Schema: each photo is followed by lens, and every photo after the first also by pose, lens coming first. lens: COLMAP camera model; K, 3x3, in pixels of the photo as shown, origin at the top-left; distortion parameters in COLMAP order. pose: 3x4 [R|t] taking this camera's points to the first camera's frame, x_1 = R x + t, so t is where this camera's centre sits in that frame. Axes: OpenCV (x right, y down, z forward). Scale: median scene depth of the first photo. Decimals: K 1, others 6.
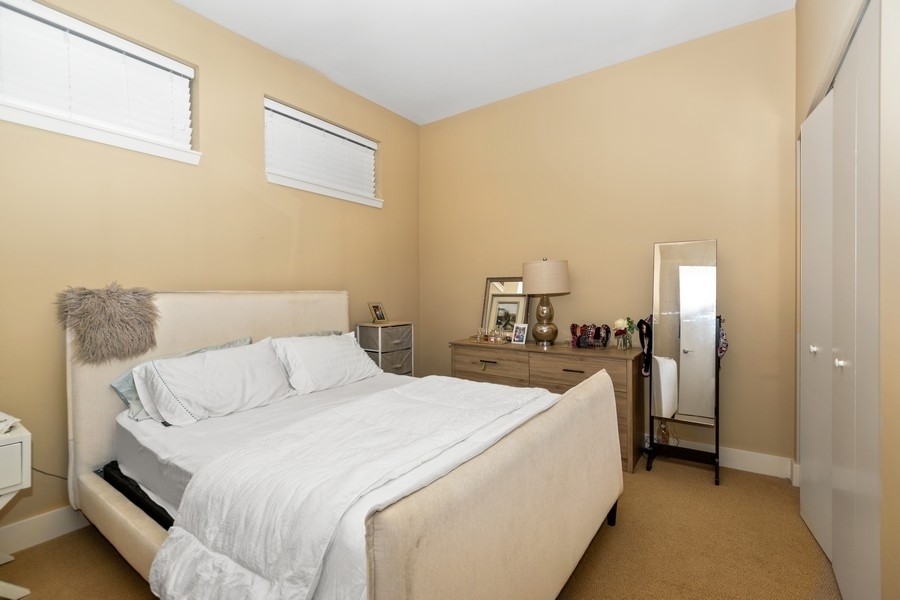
lens RADIAL K [[404.6, 0, 451.1], [0, 404.6, 297.6], [0, 0, 1]] dist [0.001817, -0.000115]
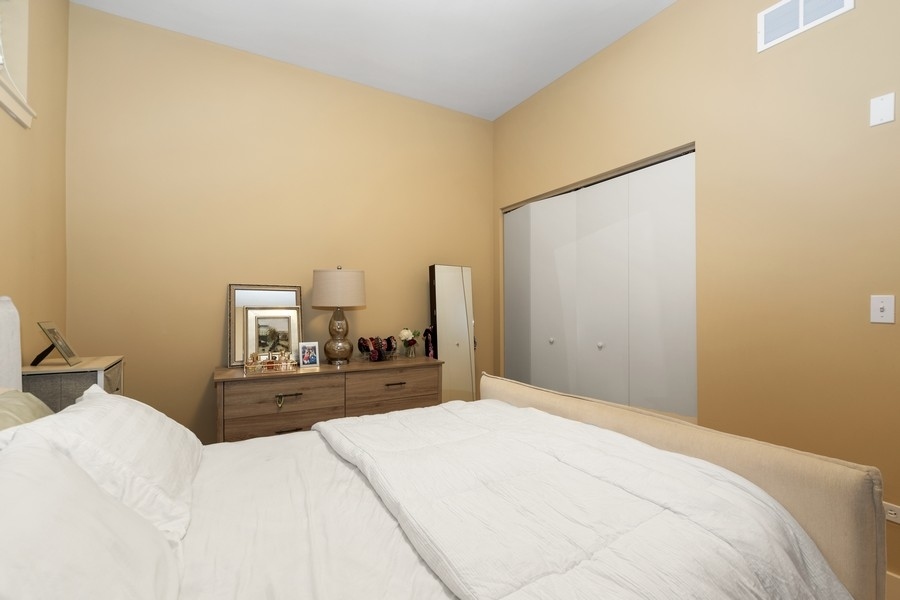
lens RADIAL K [[404.6, 0, 453.2], [0, 404.6, 303.6], [0, 0, 1]] dist [0.001817, -0.000115]
pose [[0.419492, 0.007376, 0.907729, -0.472240], [0.004976, 0.999933, -0.010425, -0.005102], [-0.907745, 0.008891, 0.419427, 0.393695]]
